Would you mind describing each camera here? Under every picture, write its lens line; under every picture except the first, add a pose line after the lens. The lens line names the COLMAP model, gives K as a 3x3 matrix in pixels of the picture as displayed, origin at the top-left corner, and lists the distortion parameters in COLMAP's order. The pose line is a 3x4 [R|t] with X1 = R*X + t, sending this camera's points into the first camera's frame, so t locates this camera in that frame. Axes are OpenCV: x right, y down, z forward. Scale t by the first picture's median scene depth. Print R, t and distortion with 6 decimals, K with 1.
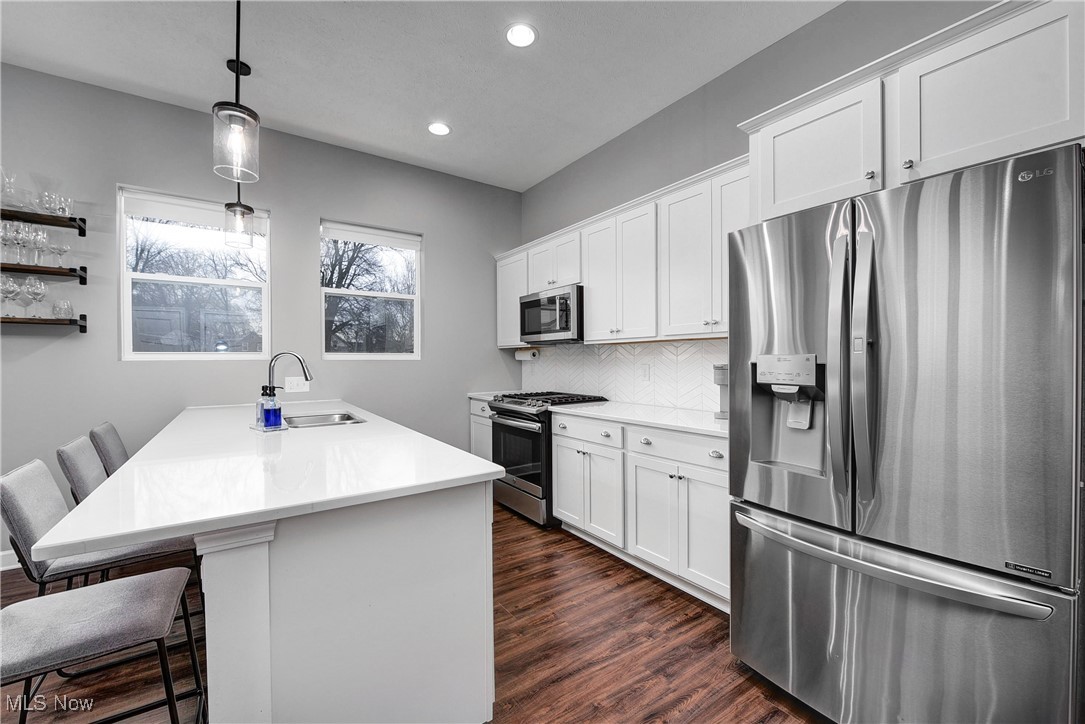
lens RADIAL K [[436.8, 0, 546.6], [0, 436.8, 362.9], [0, 0, 1]] dist [-0.002079, -0.000475]
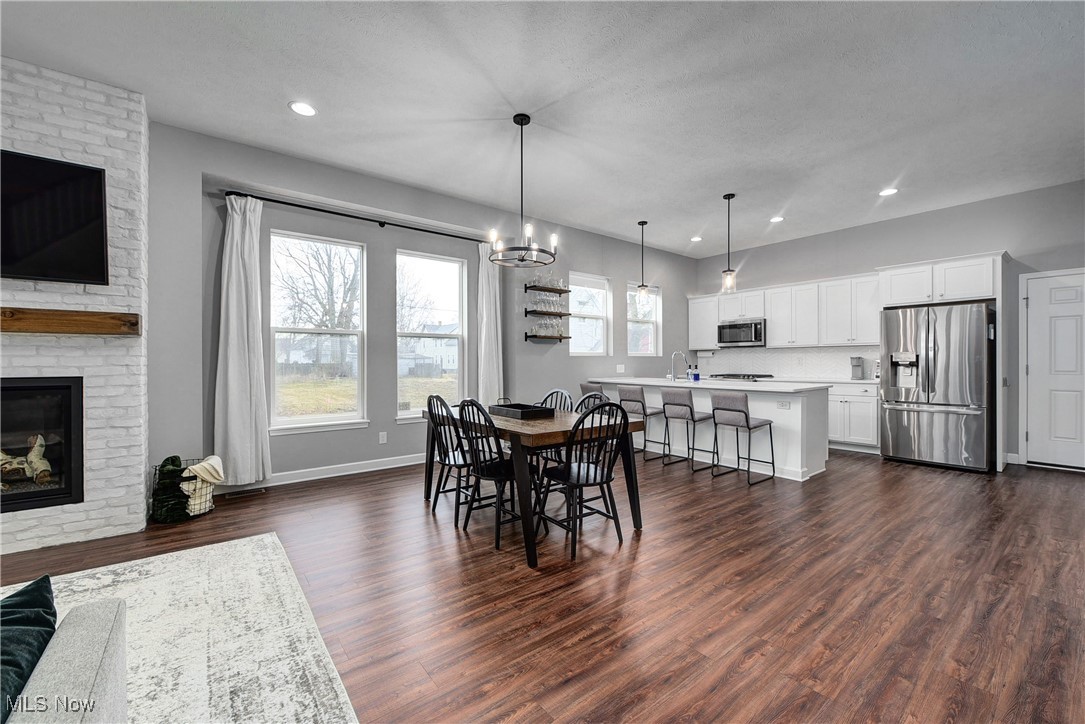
lens RADIAL K [[433.3, 0, 549.6], [0, 433.3, 362.7], [0, 0, 1]] dist [-0.007414, 0.000131]
pose [[0.998497, -0.000281, 0.054808, -1.275458], [0.000430, 0.999996, -0.002711, 0.038549], [-0.054807, 0.002730, 0.998493, -1.154953]]
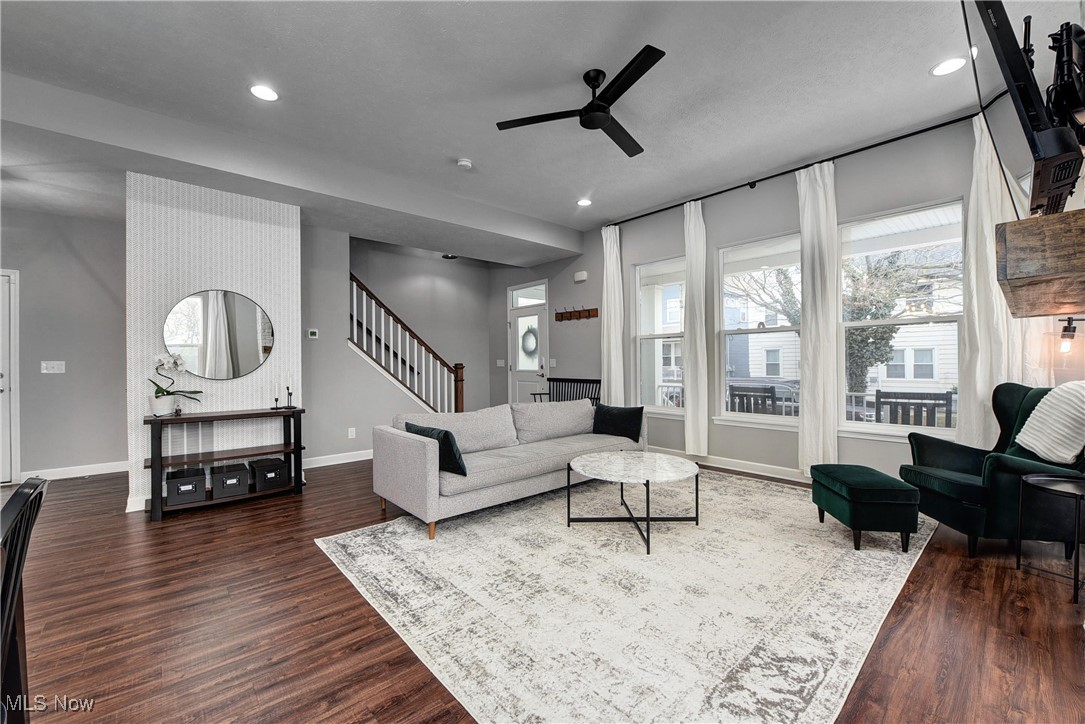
lens RADIAL K [[436.8, 0, 546.6], [0, 436.8, 362.9], [0, 0, 1]] dist [-0.002079, -0.000475]
pose [[-0.993692, 0.010549, -0.111646, -1.766986], [0.010006, 0.999935, 0.005424, 0.033182], [0.111696, 0.004273, -0.993733, 0.268040]]
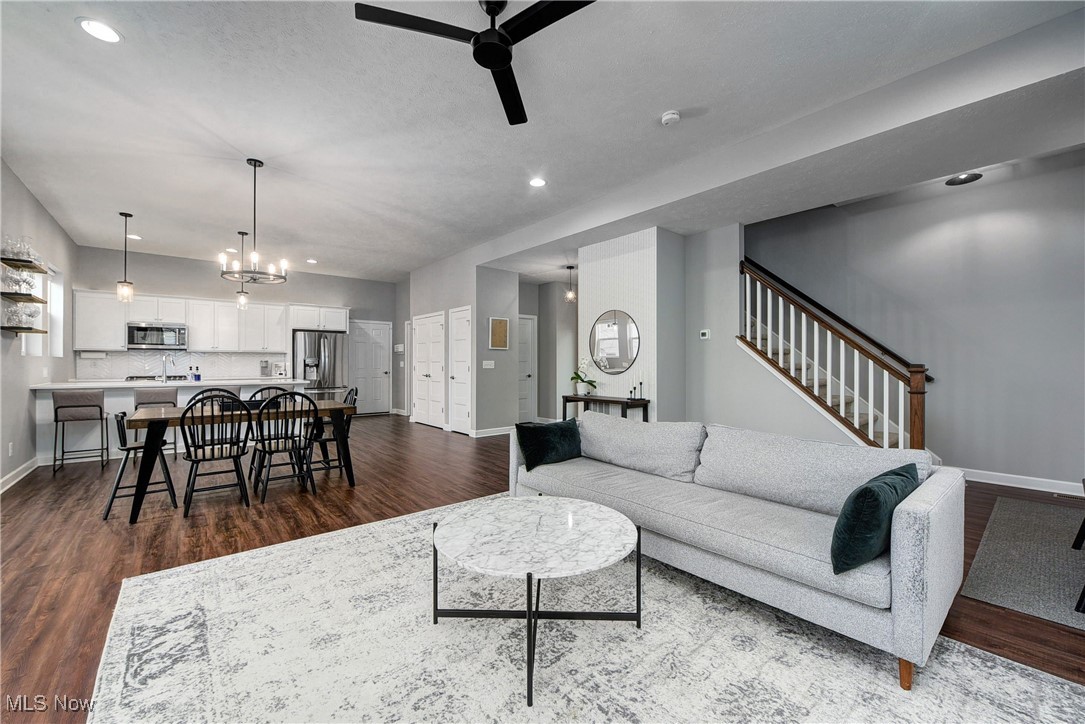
lens RADIAL K [[432.7, 0, 536.3], [0, 432.7, 361.9], [0, 0, 1]] dist [-0.003611, -0.000767]
pose [[-0.069519, 0.007386, 0.997553, -2.815630], [0.003463, 0.999968, -0.007163, 0.041607], [-0.997575, 0.002956, -0.069542, -0.782631]]
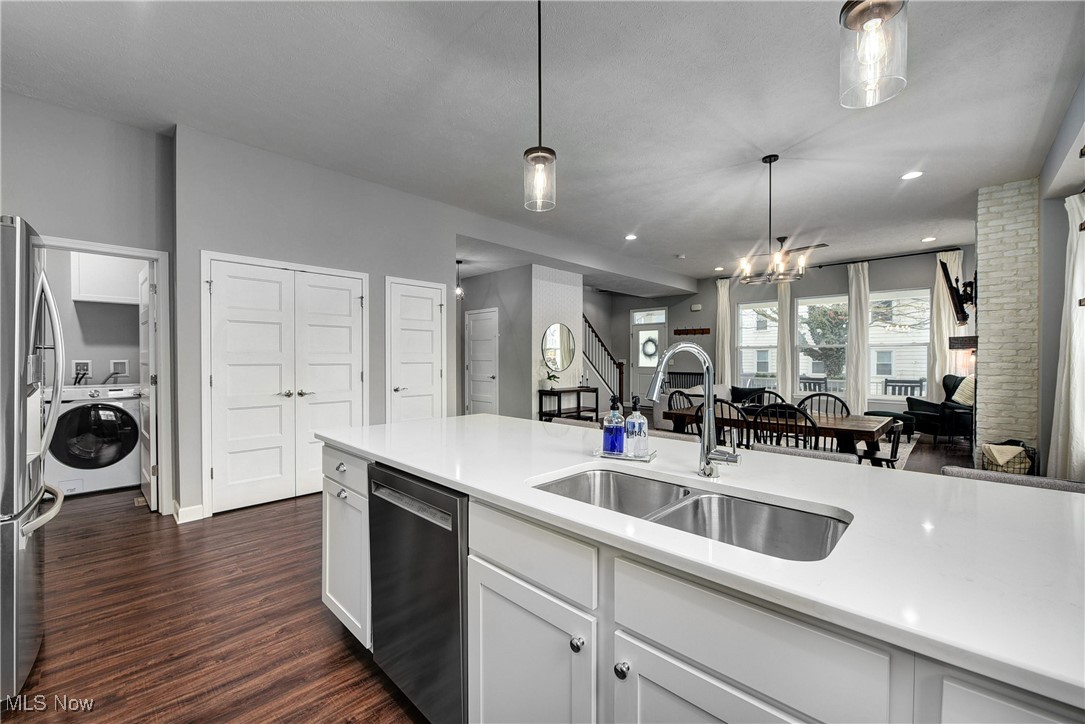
lens RADIAL K [[436.8, 0, 546.6], [0, 436.8, 362.9], [0, 0, 1]] dist [-0.002079, -0.000475]
pose [[-0.982720, 0.004429, -0.185045, -0.306183], [0.001396, 0.999863, 0.016517, -0.009729], [0.185093, 0.015973, -0.982591, 1.340501]]
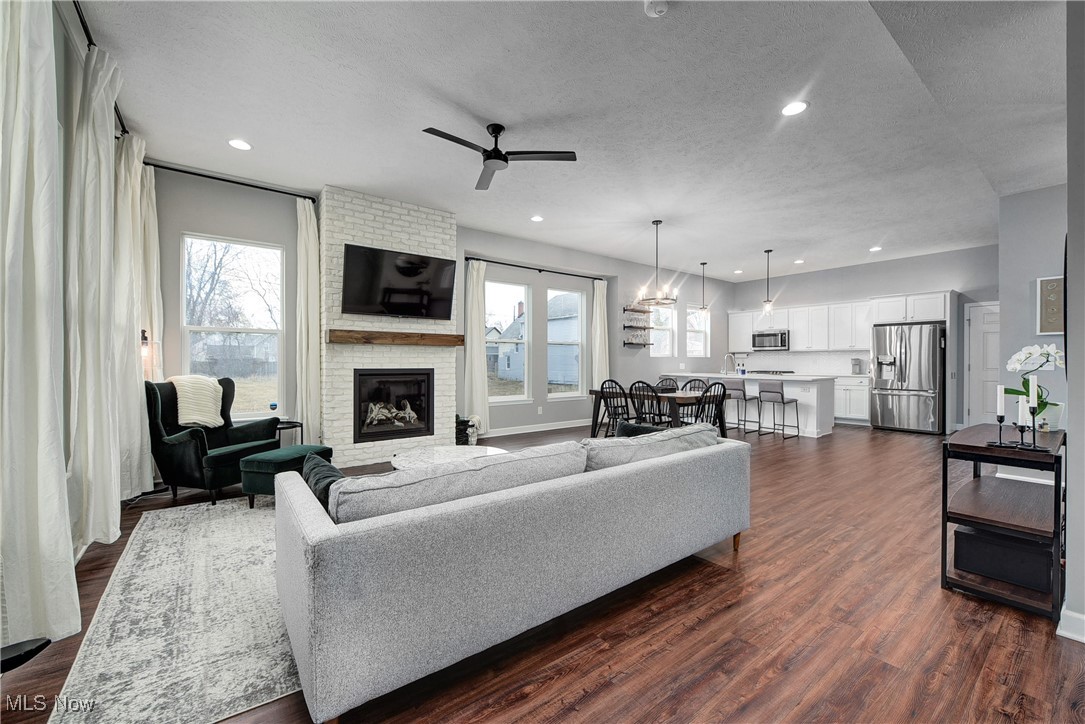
lens RADIAL K [[431.6, 0, 553.9], [0, 431.6, 360.6], [0, 0, 1]] dist [-0.000991, -0.000293]
pose [[0.999088, 0.003332, 0.042567, -1.883687], [-0.003090, 0.999979, -0.005751, 0.043333], [-0.042585, 0.005614, 0.999077, -2.038190]]
